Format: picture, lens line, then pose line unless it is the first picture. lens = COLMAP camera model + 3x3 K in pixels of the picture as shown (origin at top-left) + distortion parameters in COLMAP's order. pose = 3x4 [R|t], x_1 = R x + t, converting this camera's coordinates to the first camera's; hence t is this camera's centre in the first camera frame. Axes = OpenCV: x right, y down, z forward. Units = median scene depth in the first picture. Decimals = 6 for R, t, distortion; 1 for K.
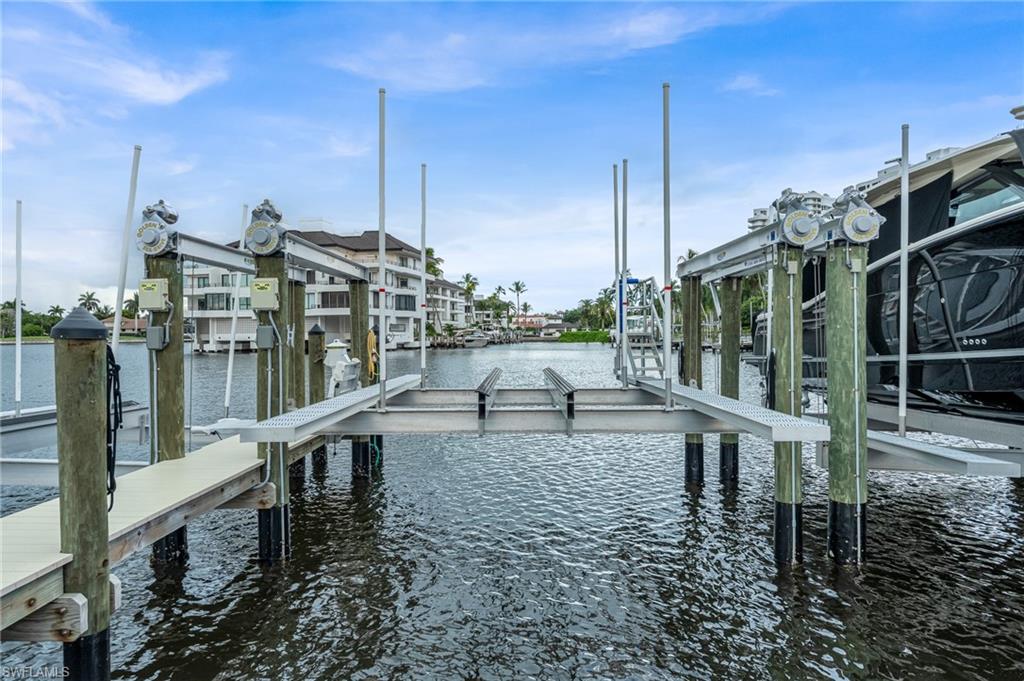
lens RADIAL K [[661.2, 0, 485.0], [0, 661.2, 332.4], [0, 0, 1]] dist [-0.005397, 0.003207]
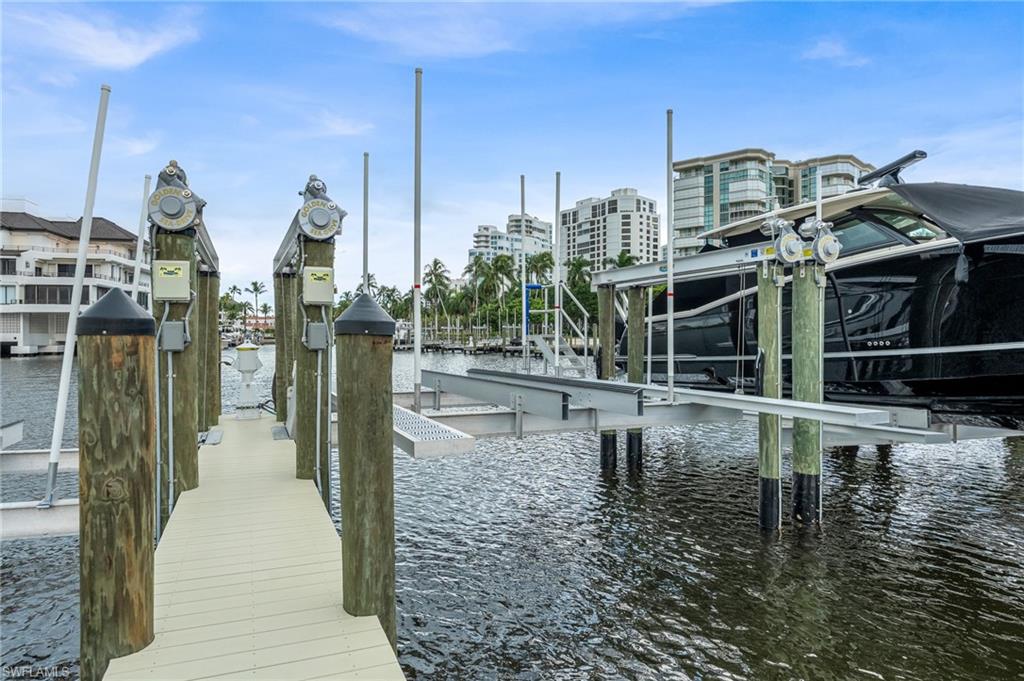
lens RADIAL K [[640.9, 0, 495.9], [0, 640.9, 335.8], [0, 0, 1]] dist [-0.009386, 0.003216]
pose [[0.912095, 0.007149, 0.409917, -0.437111], [-0.007414, 0.999972, -0.000943, 0.005363], [-0.409912, -0.002179, 0.912122, 0.142361]]
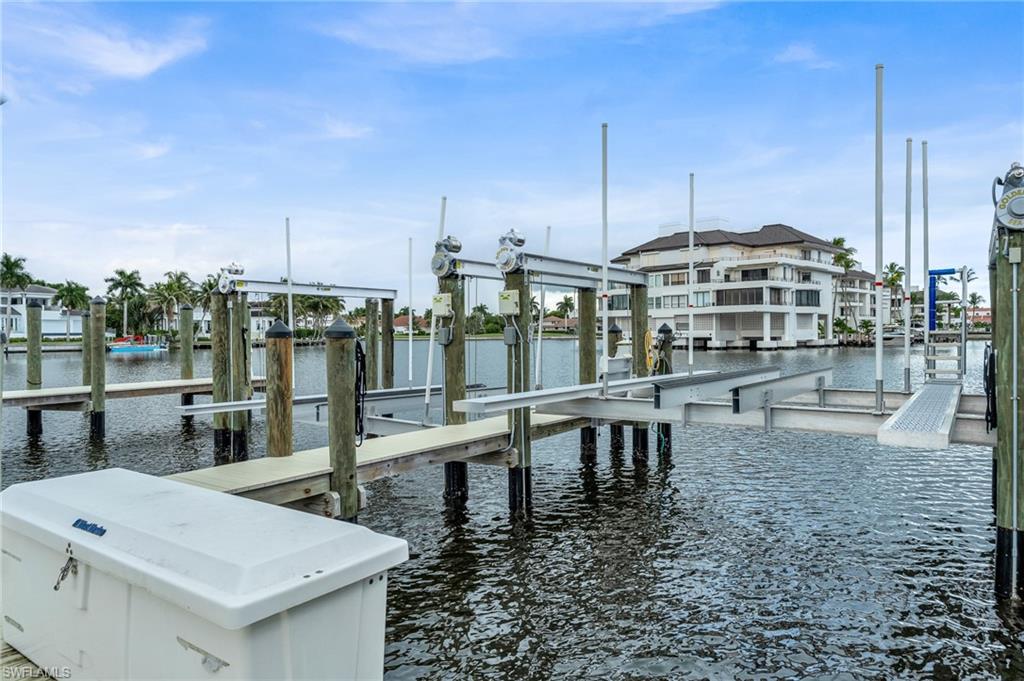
lens RADIAL K [[640.9, 0, 504.7], [0, 640.9, 342.9], [0, 0, 1]] dist [-0.009386, 0.003216]
pose [[0.834264, 0.007333, -0.551316, 0.338541], [0.003975, 0.999806, 0.019313, -0.003076], [0.551351, -0.018303, 0.834073, -0.051555]]
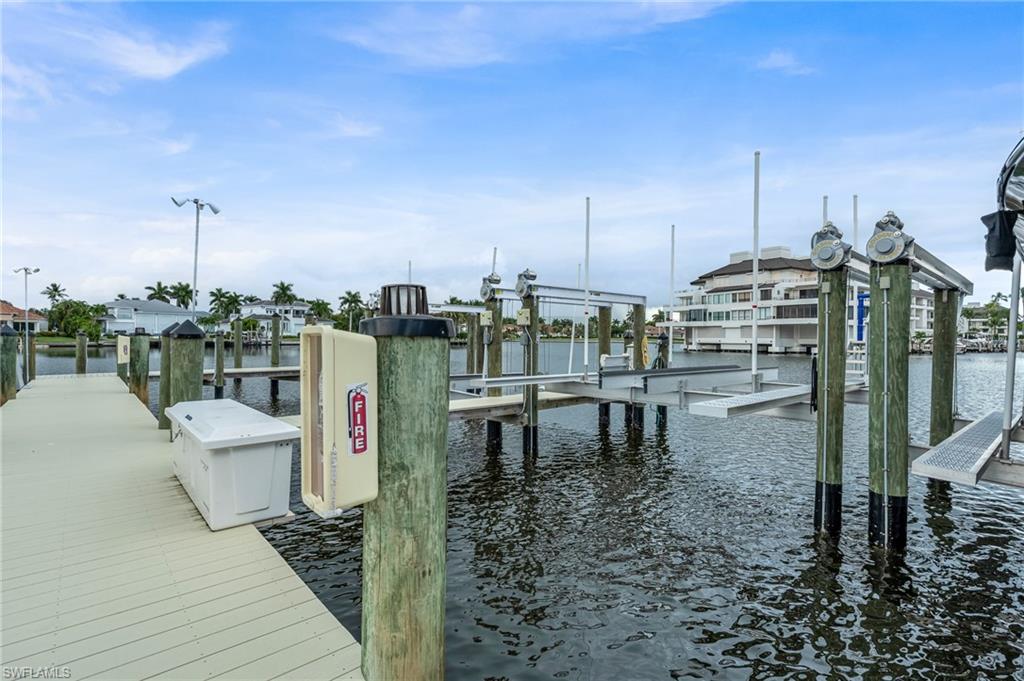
lens RADIAL K [[474.7, 0, 505.5], [0, 474.7, 340.9], [0, 0, 1]] dist [-0.014316, 0.000838]
pose [[0.692825, 0.017621, -0.720890, 0.624002], [-0.011552, 0.999844, 0.013338, -0.005408], [0.721013, -0.000913, 0.692921, -0.017895]]
